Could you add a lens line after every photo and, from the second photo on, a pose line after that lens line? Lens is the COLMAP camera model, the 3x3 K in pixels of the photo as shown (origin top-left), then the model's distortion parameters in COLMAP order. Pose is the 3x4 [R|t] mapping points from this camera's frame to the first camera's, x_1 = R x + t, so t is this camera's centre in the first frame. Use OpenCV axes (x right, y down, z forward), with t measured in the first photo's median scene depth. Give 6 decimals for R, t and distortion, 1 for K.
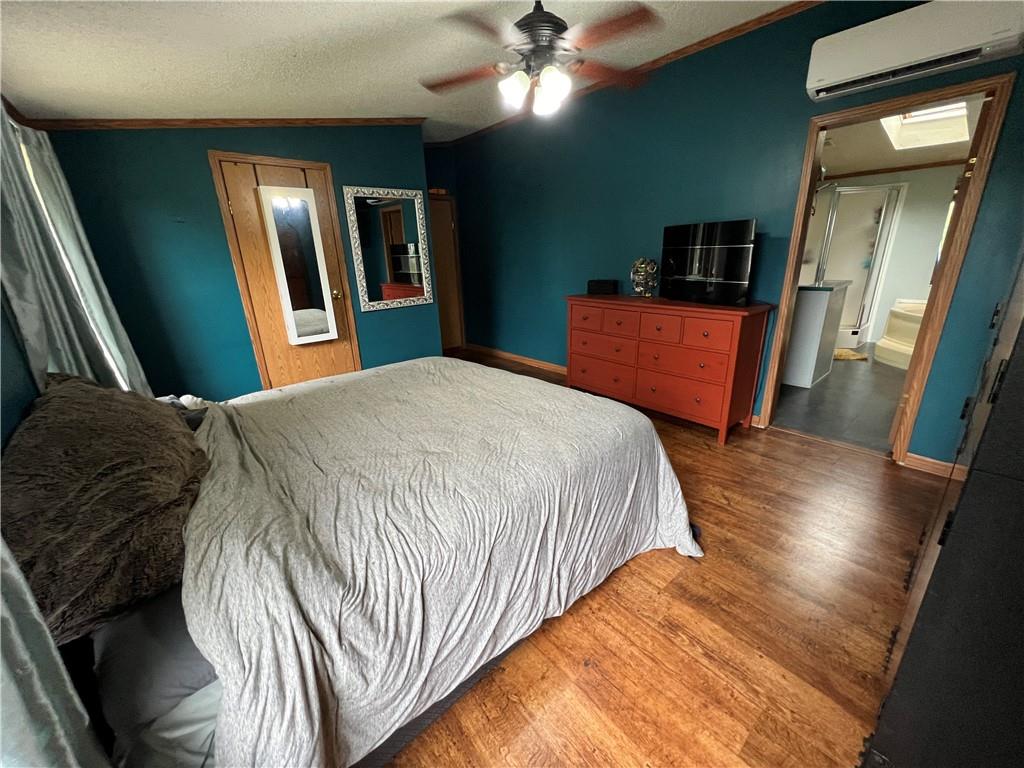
lens RADIAL K [[409.6, 0, 510.5], [0, 409.6, 381.6], [0, 0, 1]] dist [-0.001526, -0.000210]
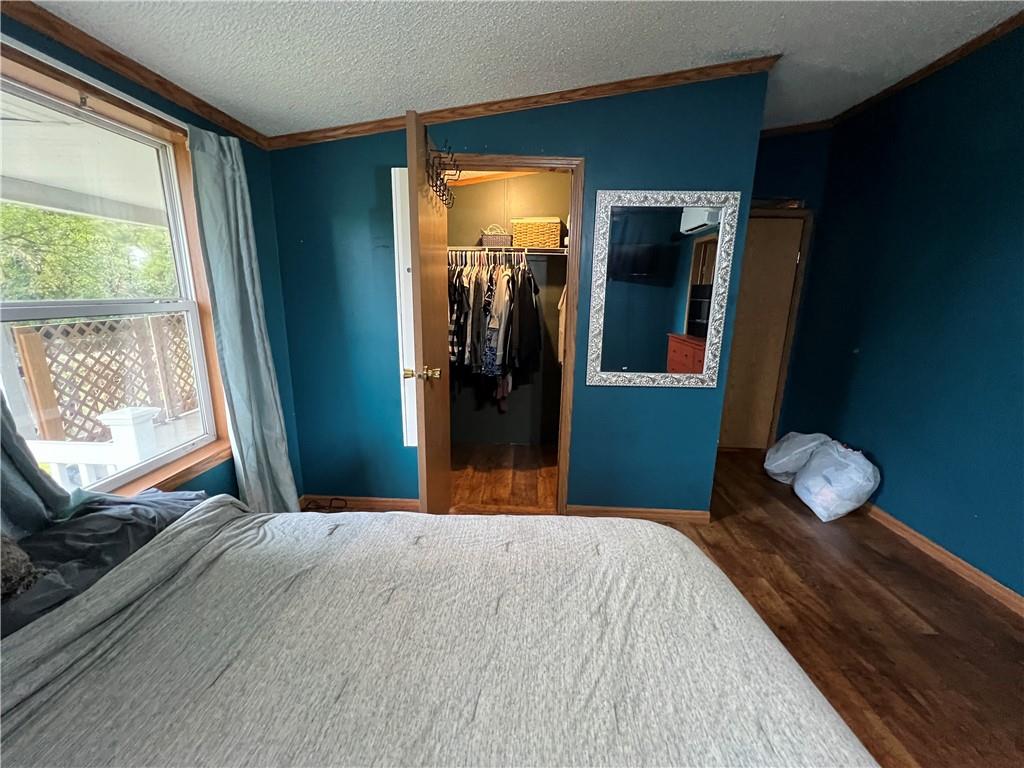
lens RADIAL K [[409.7, 0, 509.8], [0, 409.7, 383.8], [0, 0, 1]] dist [-0.000919, -0.000475]
pose [[0.737029, 0.196532, -0.646656, -0.038755], [-0.248466, 0.968576, 0.011181, -0.148157], [0.628533, 0.152431, 0.762700, 0.434444]]
